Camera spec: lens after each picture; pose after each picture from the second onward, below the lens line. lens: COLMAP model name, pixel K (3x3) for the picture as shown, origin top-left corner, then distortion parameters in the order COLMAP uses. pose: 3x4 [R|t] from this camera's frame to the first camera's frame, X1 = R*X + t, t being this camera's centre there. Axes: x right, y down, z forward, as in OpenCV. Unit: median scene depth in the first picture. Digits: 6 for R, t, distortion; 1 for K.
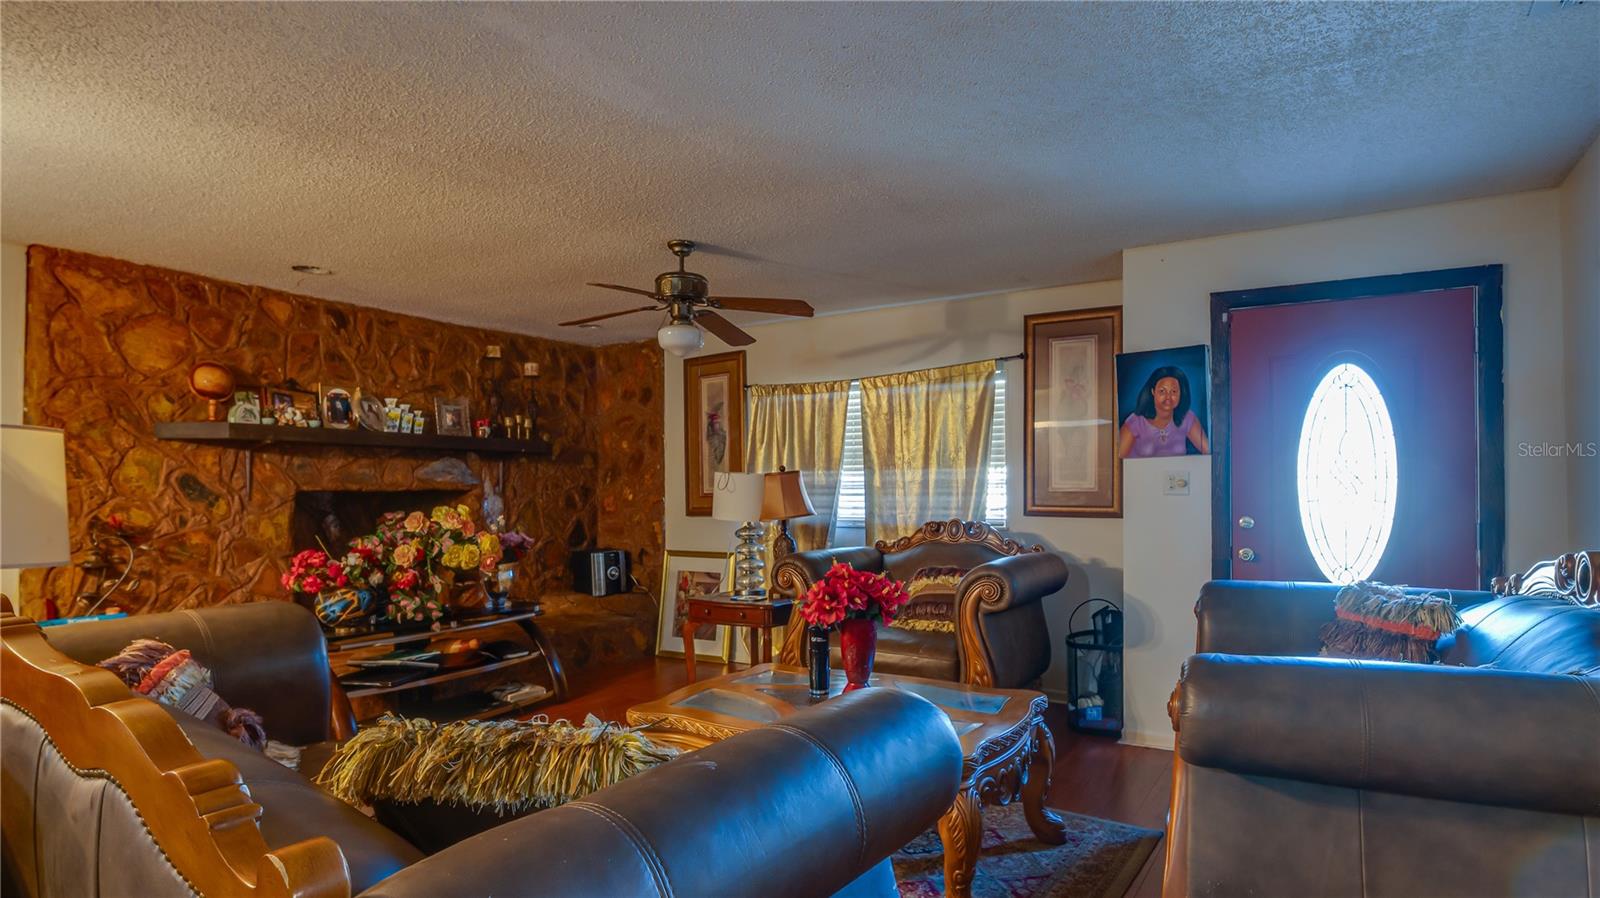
lens RADIAL K [[827.0, 0, 896.1], [0, 827.0, 447.1], [0, 0, 1]] dist [-0.000725, 0.001840]
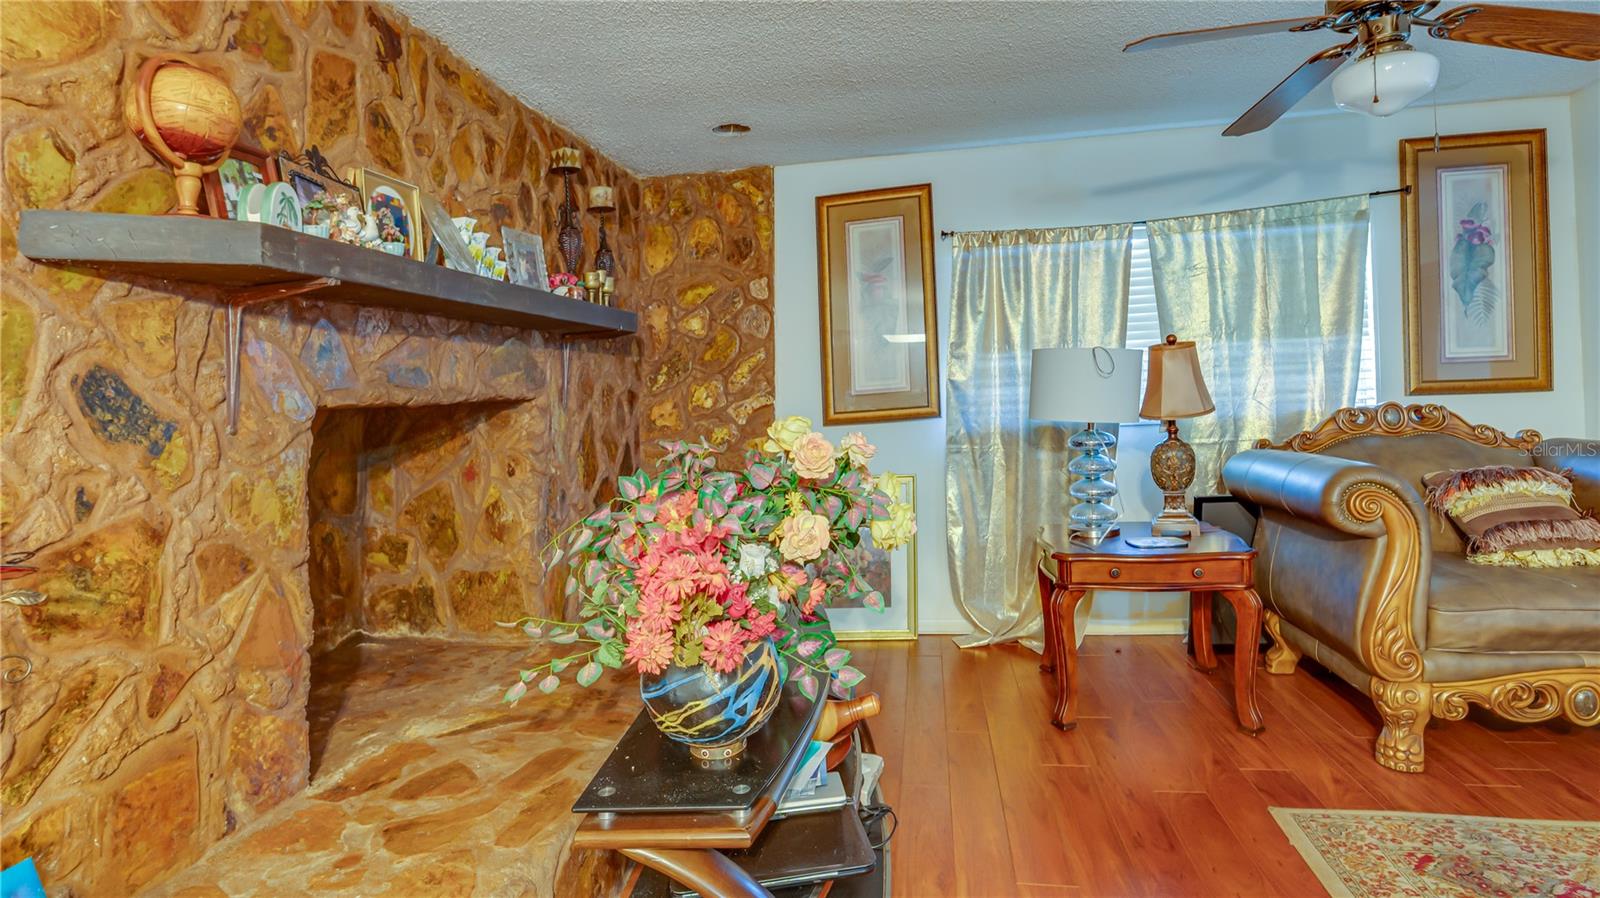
lens RADIAL K [[762.6, 0, 812.0], [0, 762.6, 318.8], [0, 0, 1]] dist [0.000715, 0.000300]
pose [[0.932710, -0.004786, 0.360597, -0.604321], [0.022929, 0.998676, -0.046052, 0.029957], [-0.359899, 0.051222, 0.931584, 0.512870]]
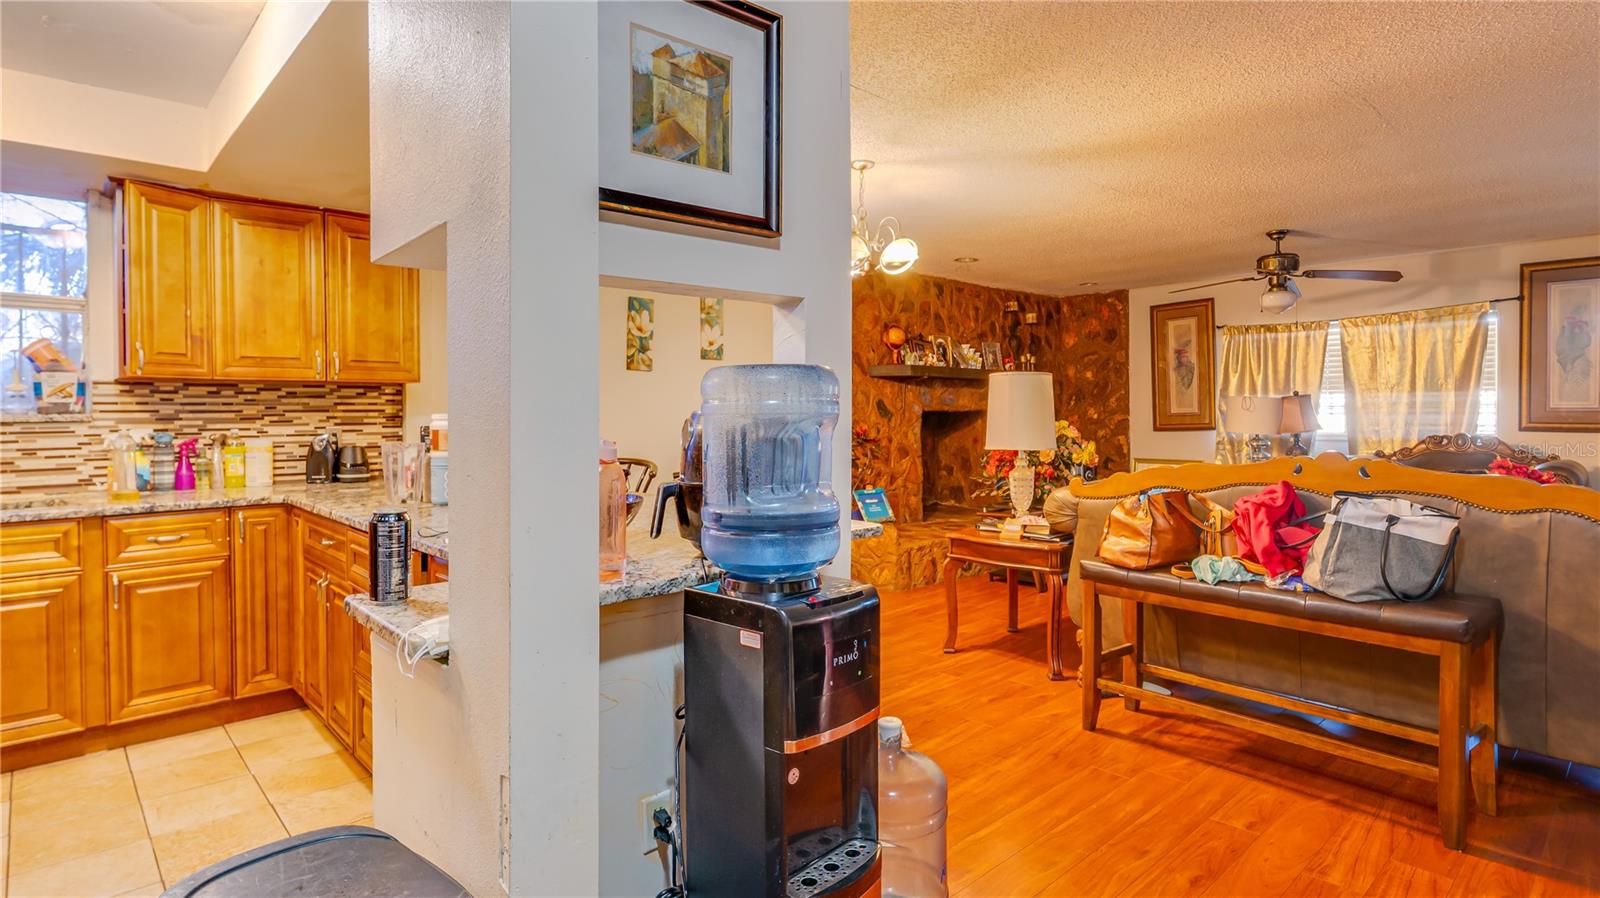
lens RADIAL K [[827.0, 0, 850.6], [0, 827.0, 377.0], [0, 0, 1]] dist [-0.000725, 0.001840]
pose [[0.961166, -0.012294, -0.275697, -0.430958], [0.014443, 0.999879, 0.005763, -0.015665], [0.275593, -0.009521, 0.961227, -0.404908]]
